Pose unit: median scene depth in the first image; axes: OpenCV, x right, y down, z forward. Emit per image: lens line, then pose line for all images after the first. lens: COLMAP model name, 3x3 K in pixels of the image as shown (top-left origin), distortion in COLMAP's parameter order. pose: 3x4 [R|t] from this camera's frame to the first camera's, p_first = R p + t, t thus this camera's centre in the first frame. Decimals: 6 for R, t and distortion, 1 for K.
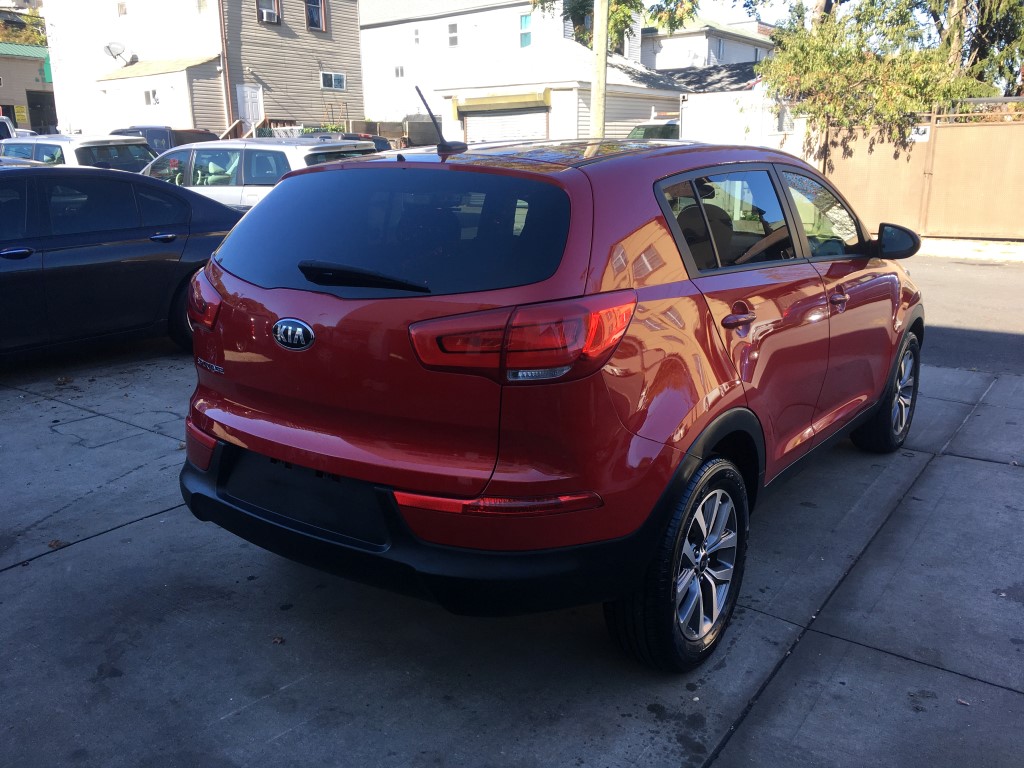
lens RADIAL K [[869.6, 0, 514.2], [0, 869.6, 387.4], [0, 0, 1]] dist [0.083237, -0.118992]
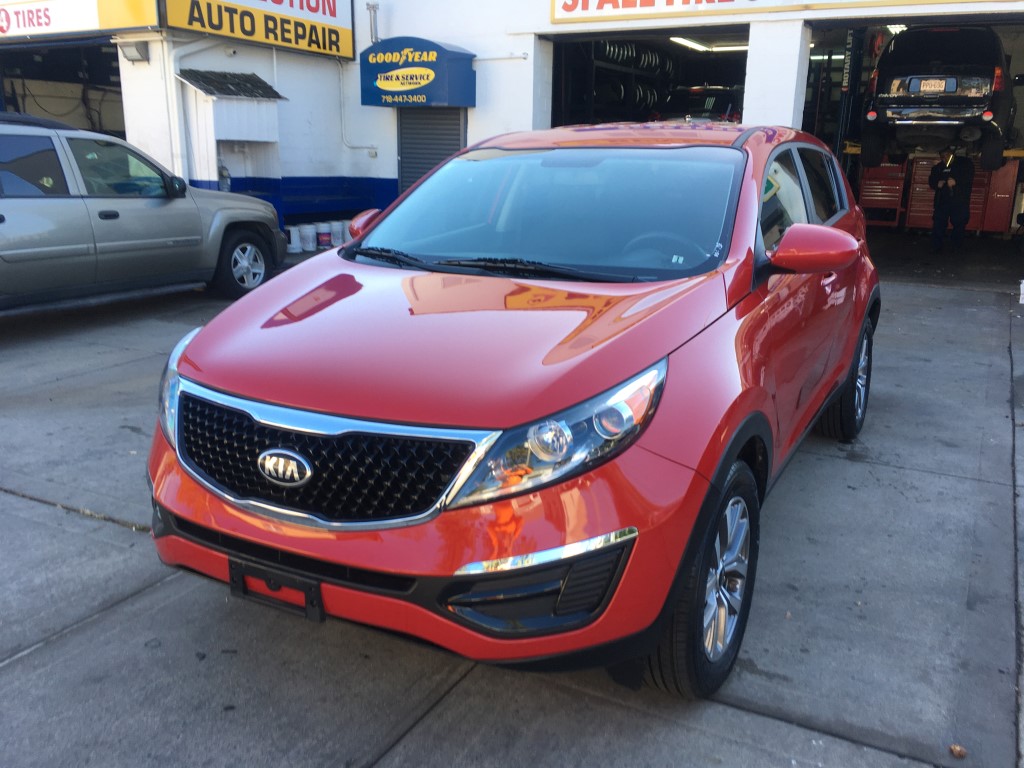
lens RADIAL K [[876.1, 0, 512.0], [0, 876.1, 384.0], [0, 0, 1]] dist [0.088335, -0.131514]
pose [[-0.993548, 0.025885, -0.110417, 0.365038], [-0.031282, 0.873287, 0.486201, -0.456404], [0.109011, 0.486518, -0.866843, 1.805908]]
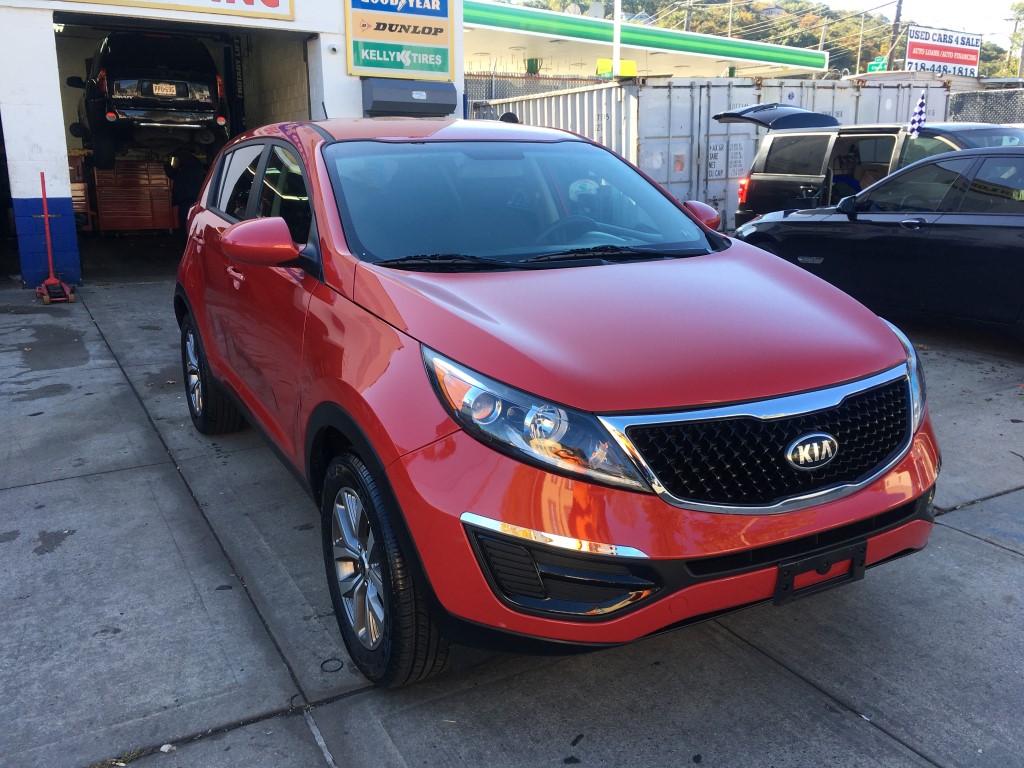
lens RADIAL K [[869.6, 0, 514.2], [0, 869.6, 387.4], [0, 0, 1]] dist [0.083237, -0.118992]
pose [[-0.433730, 0.231700, -0.870743, 0.944583], [-0.220632, 0.909644, 0.351951, -0.338116], [0.873613, 0.344765, -0.343419, 1.387982]]
